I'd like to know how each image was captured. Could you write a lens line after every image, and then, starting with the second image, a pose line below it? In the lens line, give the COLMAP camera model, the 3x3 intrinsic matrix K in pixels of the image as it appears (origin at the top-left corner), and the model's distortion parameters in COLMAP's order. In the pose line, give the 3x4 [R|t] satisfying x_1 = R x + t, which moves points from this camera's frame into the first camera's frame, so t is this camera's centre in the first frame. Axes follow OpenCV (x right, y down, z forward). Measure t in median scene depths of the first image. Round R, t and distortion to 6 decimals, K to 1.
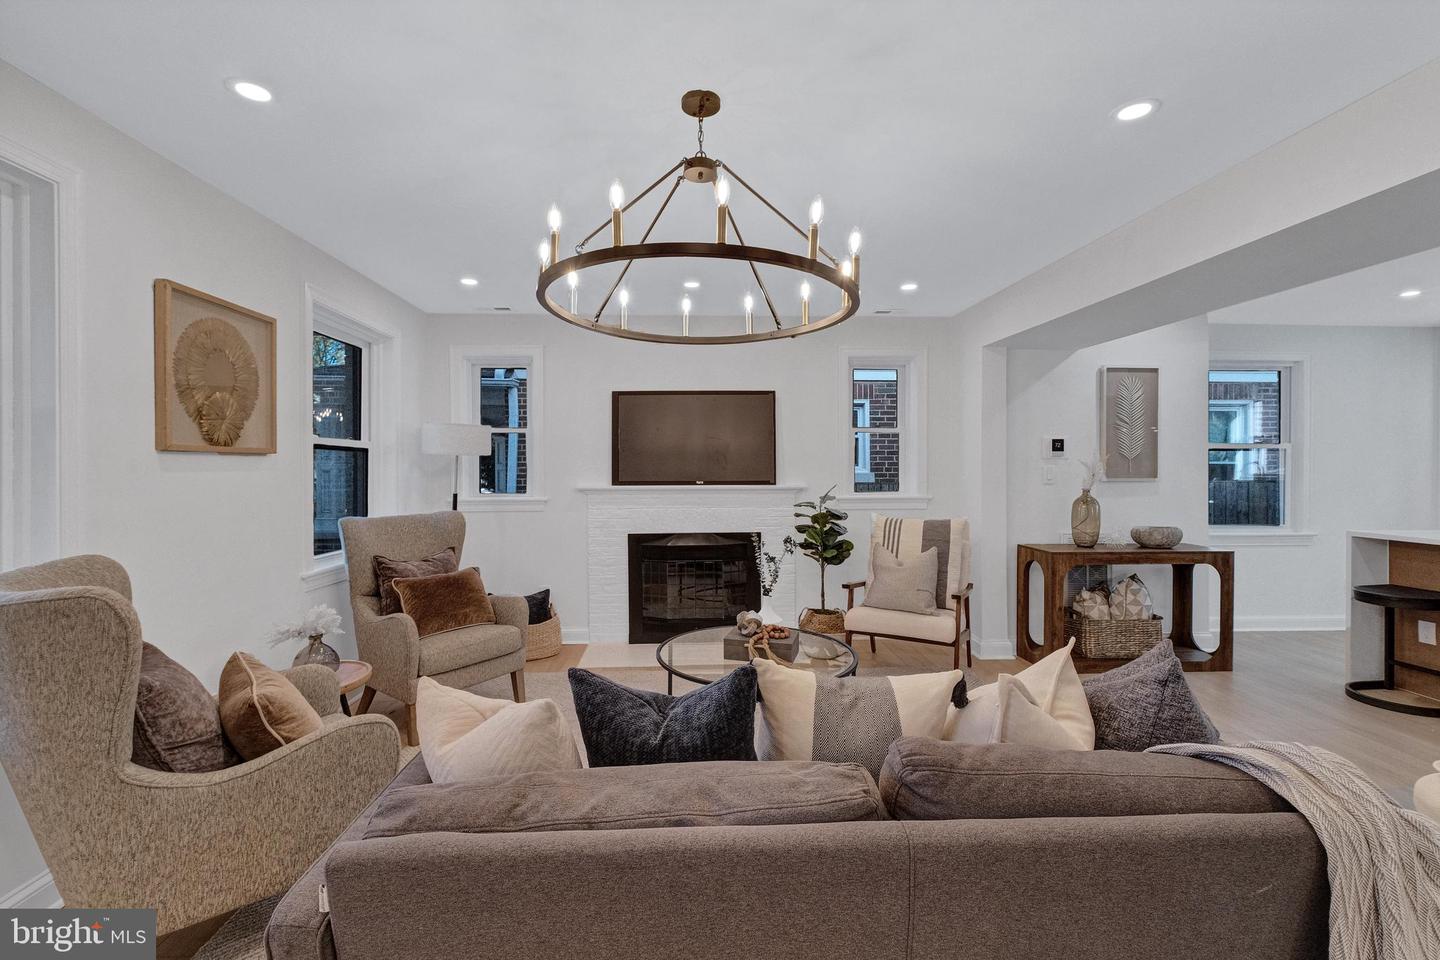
lens RADIAL K [[621.9, 0, 713.7], [0, 621.9, 473.9], [0, 0, 1]] dist [-0.001104, -0.000275]
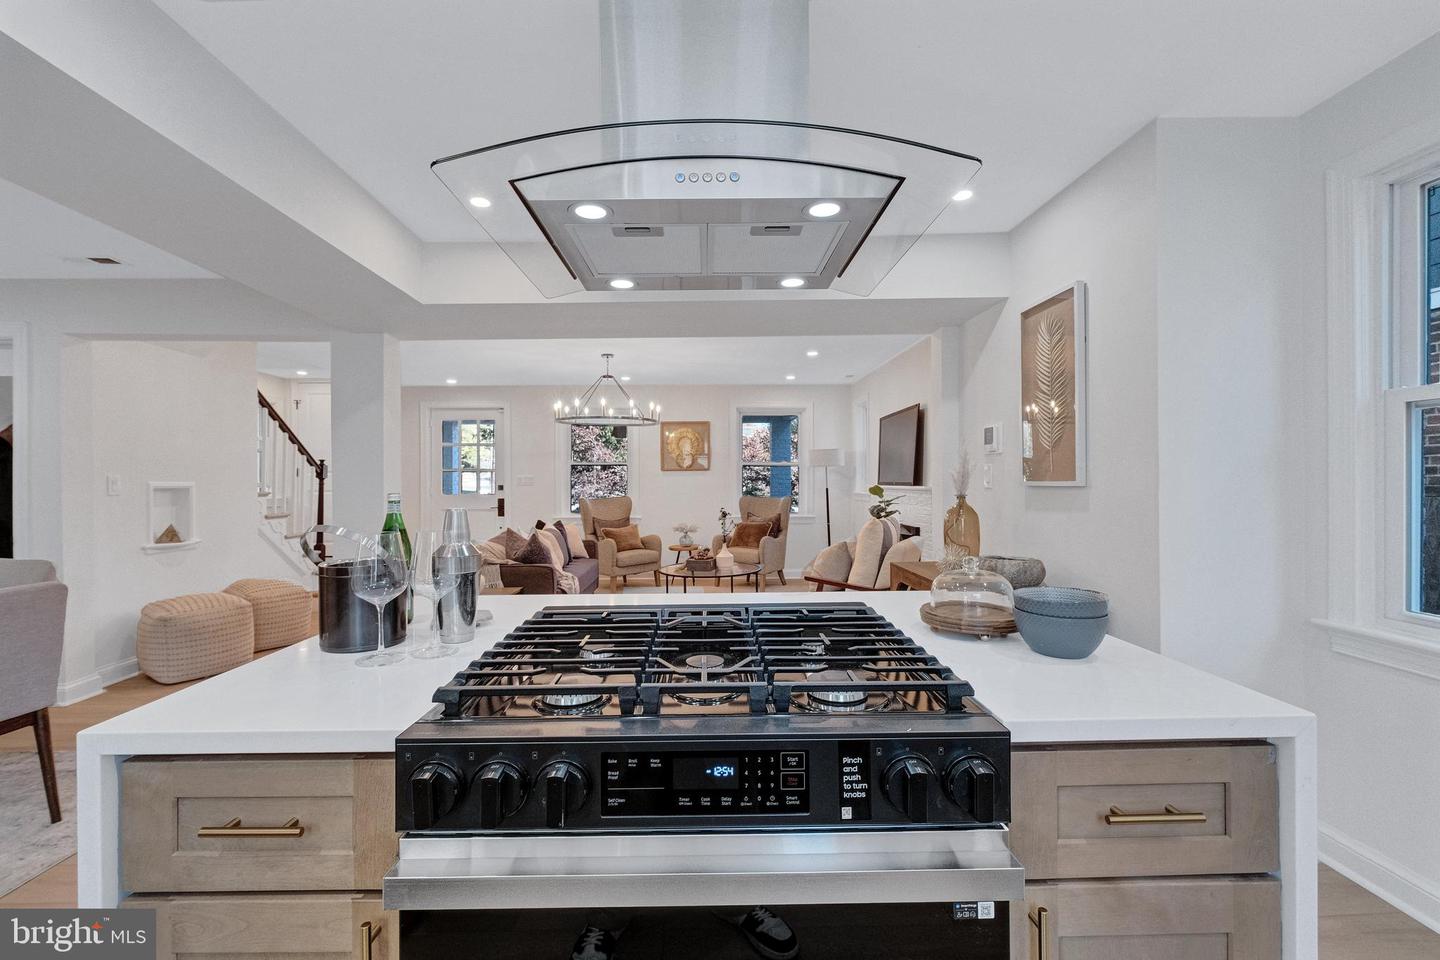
lens RADIAL K [[621.9, 0, 713.7], [0, 621.9, 473.9], [0, 0, 1]] dist [-0.001104, -0.000275]
pose [[-0.025817, -0.008657, -0.999629, 1.353590], [-0.002638, 0.999960, -0.008592, 0.006563], [0.999663, 0.002415, -0.025838, 0.716903]]
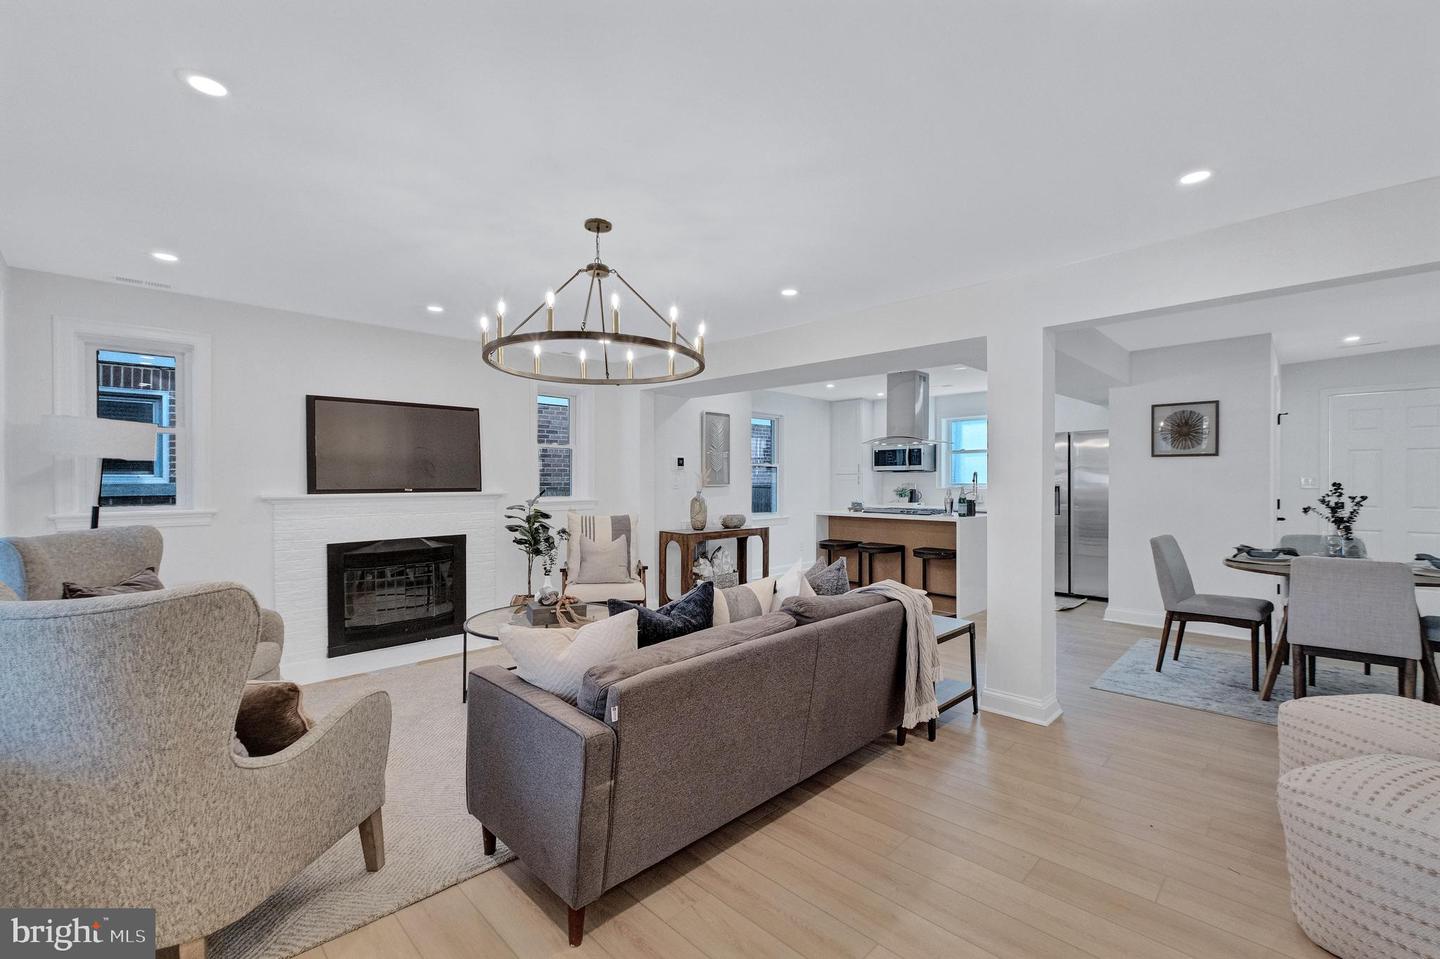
lens RADIAL K [[595.0, 0, 720.0], [0, 595.0, 479.5], [0, 0, 1]] dist [-0.001793, -0.000475]
pose [[0.738019, 0.000973, 0.674780, -0.334971], [0.005604, 0.999956, -0.007572, 0.007055], [-0.674757, 0.009370, 0.737980, -0.099331]]
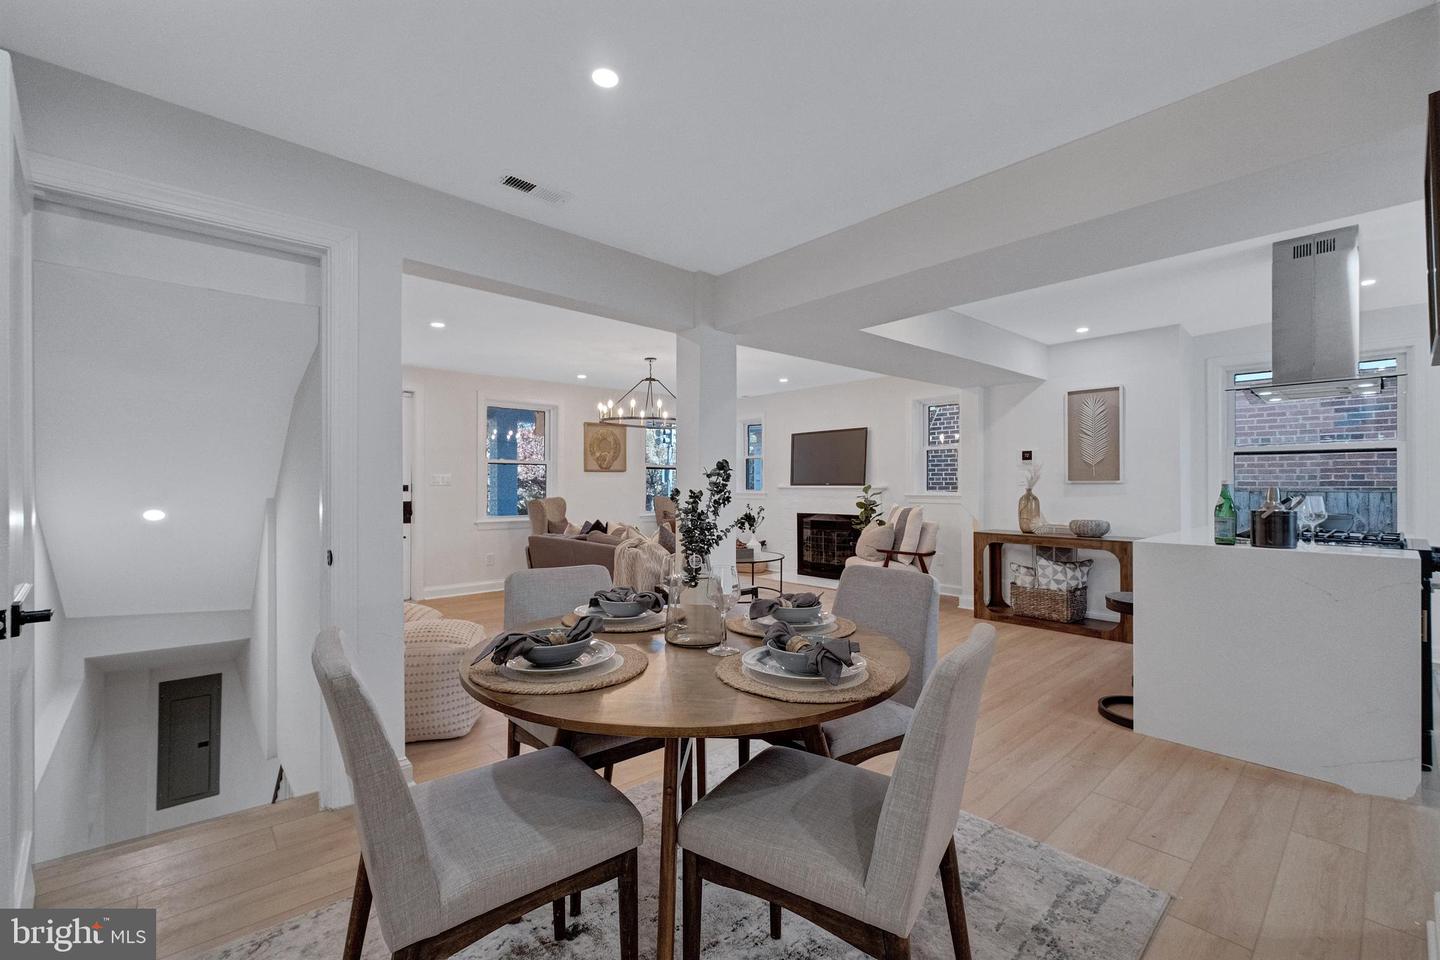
lens RADIAL K [[619.2, 0, 720.0], [0, 619.2, 480.0], [0, 0, 1]] dist [-0.001995, -0.000354]
pose [[0.636654, -0.004400, -0.771137, 1.185556], [-0.006801, 0.999913, -0.011320, 0.025243], [0.771120, 0.012452, 0.636568, -0.332495]]
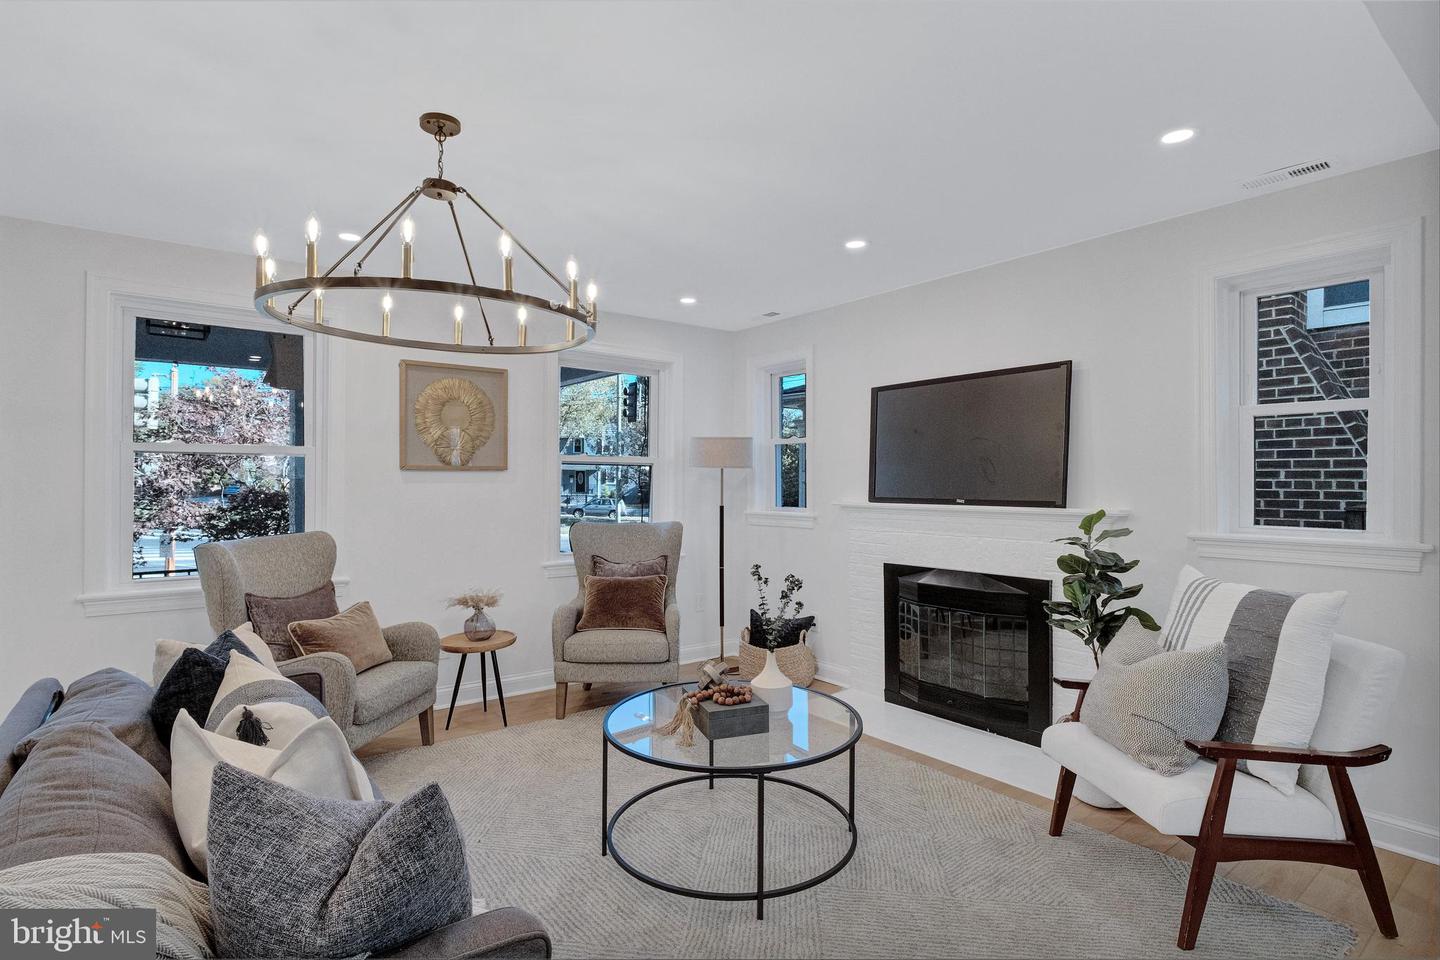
lens RADIAL K [[716.9, 0, 714.6], [0, 716.9, 474.1], [0, 0, 1]] dist [0.000570, -0.000009]
pose [[0.574523, -0.006910, -0.818460, 0.535551], [-0.008965, 0.999851, -0.014735, -0.002923], [0.818440, 0.015803, 0.574375, 0.310588]]
